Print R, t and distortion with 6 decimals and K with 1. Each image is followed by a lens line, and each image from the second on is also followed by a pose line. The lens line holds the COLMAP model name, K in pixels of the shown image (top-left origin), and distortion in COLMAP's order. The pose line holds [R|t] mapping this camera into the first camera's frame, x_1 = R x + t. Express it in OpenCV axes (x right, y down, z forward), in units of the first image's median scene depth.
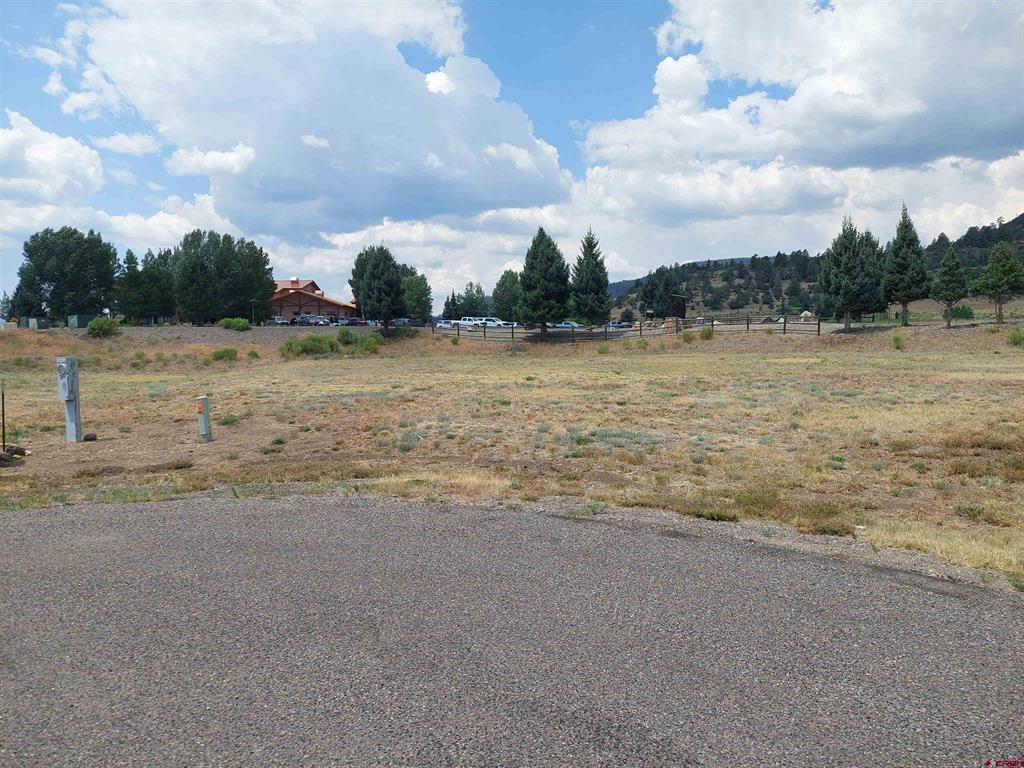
lens RADIAL K [[739.9, 0, 498.0], [0, 739.9, 393.9], [0, 0, 1]] dist [0.047319, -0.057822]
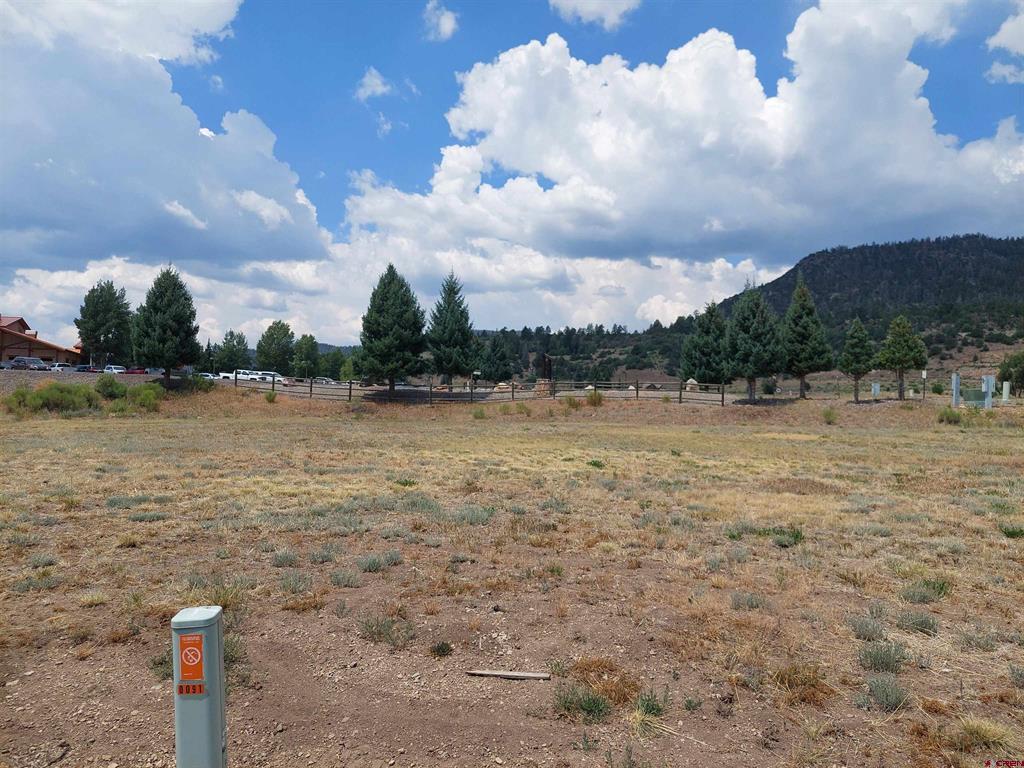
lens RADIAL K [[739.9, 0, 510.4], [0, 739.9, 381.1], [0, 0, 1]] dist [0.047319, -0.057822]
pose [[0.935204, 0.042393, 0.351564, -0.101696], [-0.006027, 0.994570, -0.103898, -0.010440], [-0.354059, 0.095047, 0.930381, 0.196832]]
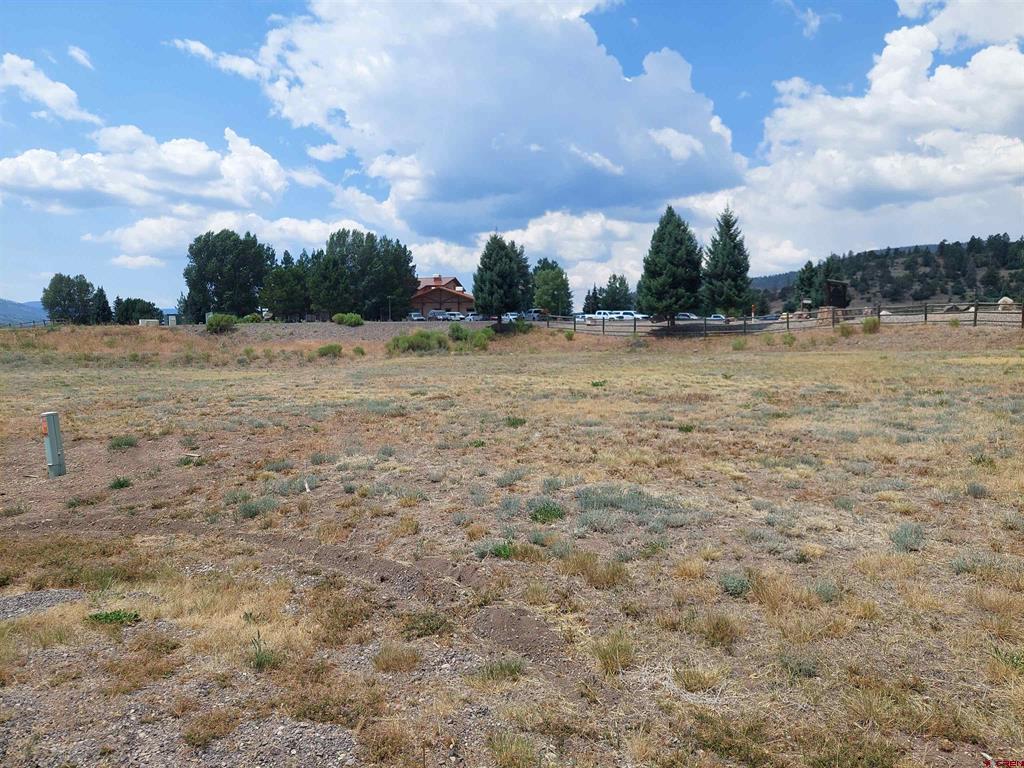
lens RADIAL K [[739.9, 0, 506.8], [0, 739.9, 386.7], [0, 0, 1]] dist [0.047319, -0.057822]
pose [[0.980675, 0.010972, -0.195336, 0.043046], [-0.011848, 0.999924, -0.003316, -0.006185], [0.195285, 0.005566, 0.980731, 0.102279]]
